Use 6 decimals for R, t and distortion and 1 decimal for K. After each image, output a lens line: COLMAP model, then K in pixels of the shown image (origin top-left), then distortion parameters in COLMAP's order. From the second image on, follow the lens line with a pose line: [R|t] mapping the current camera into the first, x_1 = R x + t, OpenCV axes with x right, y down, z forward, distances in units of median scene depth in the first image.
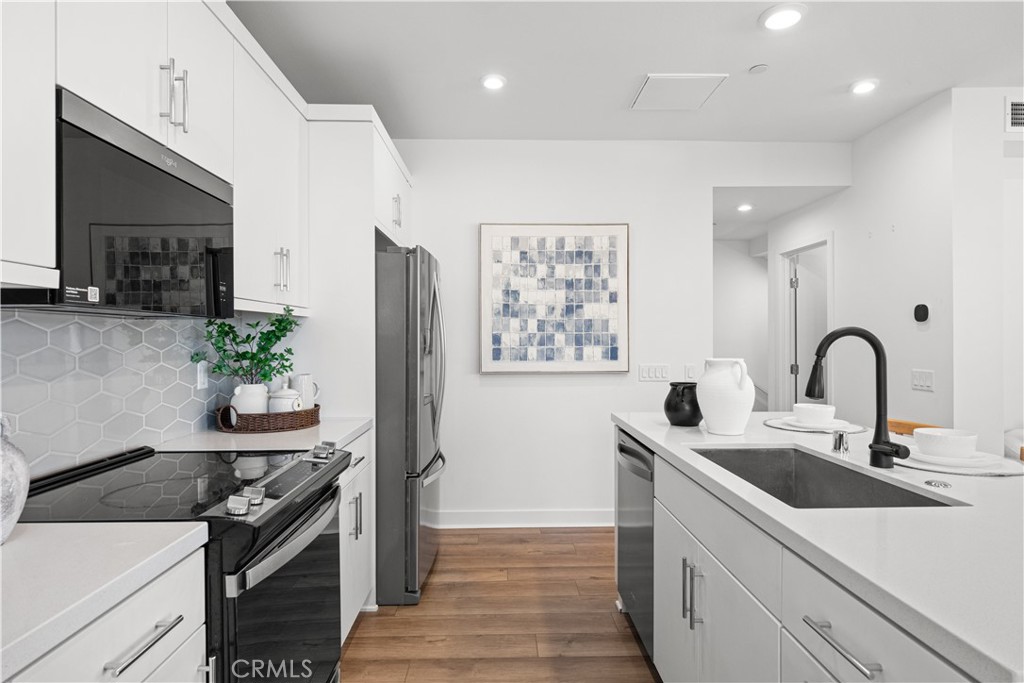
lens RADIAL K [[553.5, 0, 513.7], [0, 553.5, 339.8], [0, 0, 1]] dist [0.013379, -0.001562]
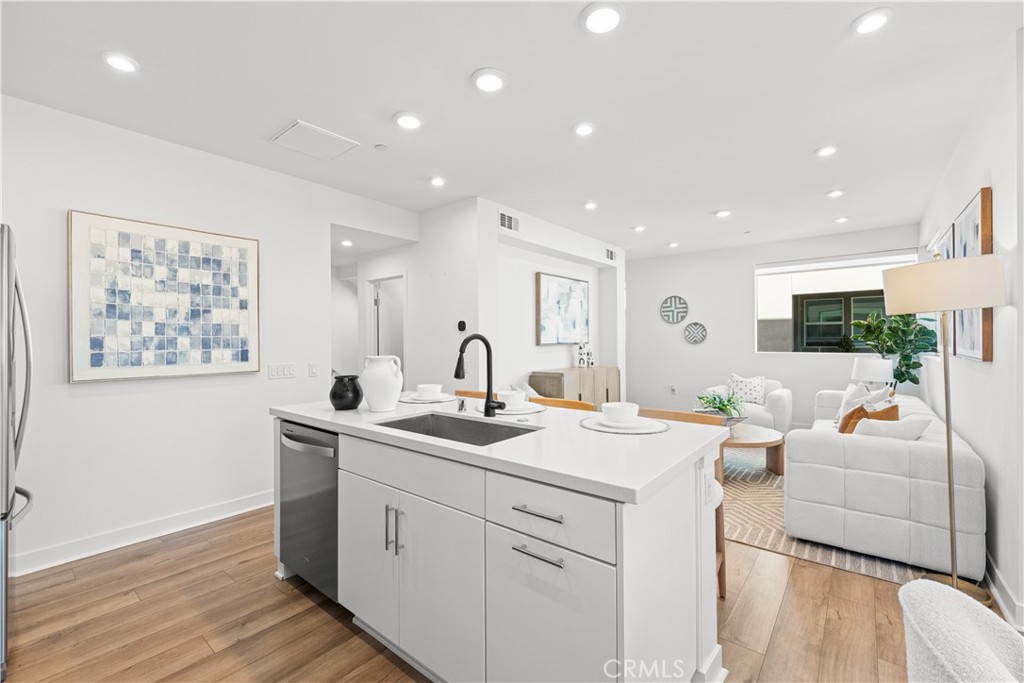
lens RADIAL K [[426.1, 0, 514.3], [0, 426.1, 340.3], [0, 0, 1]] dist [-0.000527, -0.001082]
pose [[0.653540, -0.000214, 0.756892, -0.110432], [0.005780, 0.999972, -0.004708, 0.001539], [-0.756870, 0.007451, 0.653523, 0.040097]]
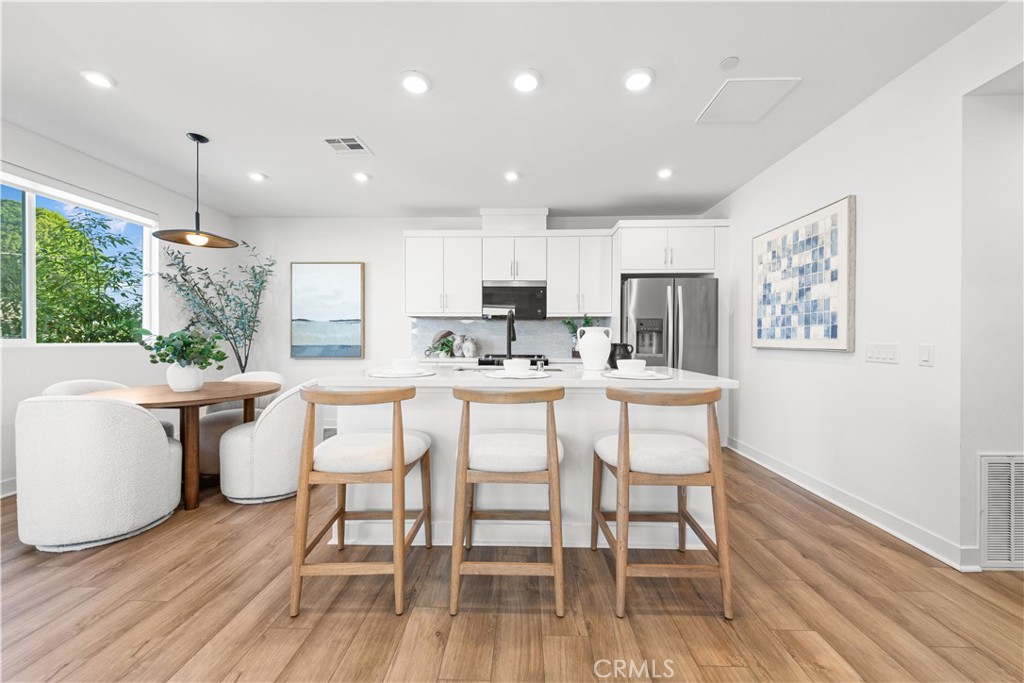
lens RADIAL K [[373.8, 0, 516.4], [0, 373.8, 339.7], [0, 0, 1]] dist [0.005056, -0.000543]
pose [[-0.047432, 0.003059, -0.998870, 0.894045], [-0.004532, 0.999984, 0.003278, 0.040174], [0.998864, 0.004682, -0.047417, 0.462973]]
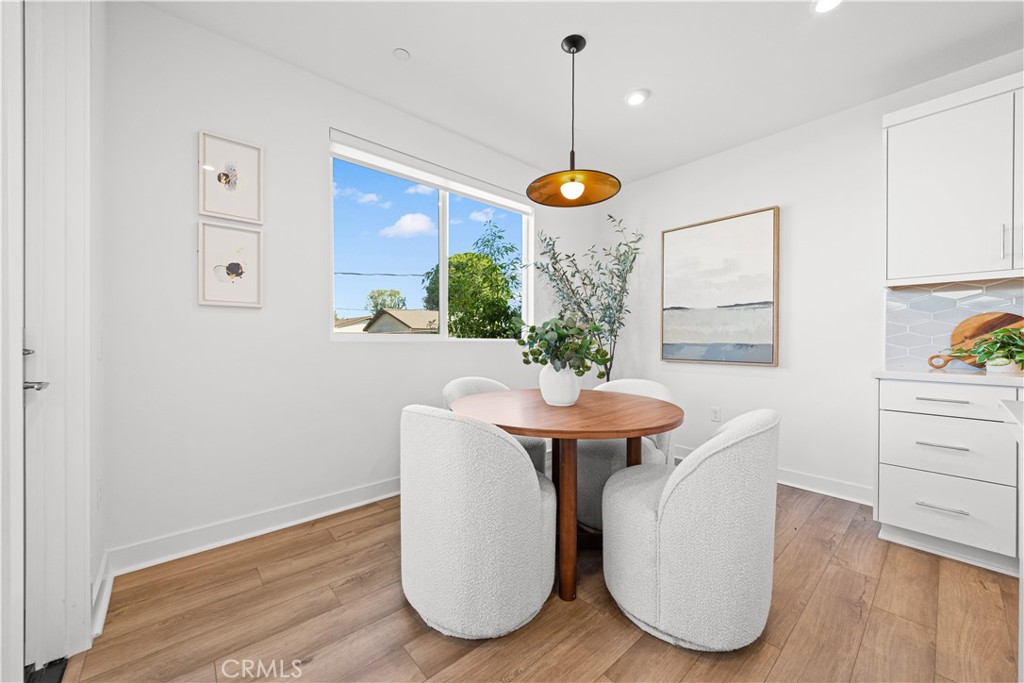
lens RADIAL K [[373.8, 0, 511.7], [0, 373.8, 340.6], [0, 0, 1]] dist [0.005056, -0.000543]
pose [[-0.767659, 0.001549, -0.640857, 0.648703], [-0.003138, 0.999976, 0.006175, 0.051312], [0.640851, 0.006752, -0.767635, 0.213140]]
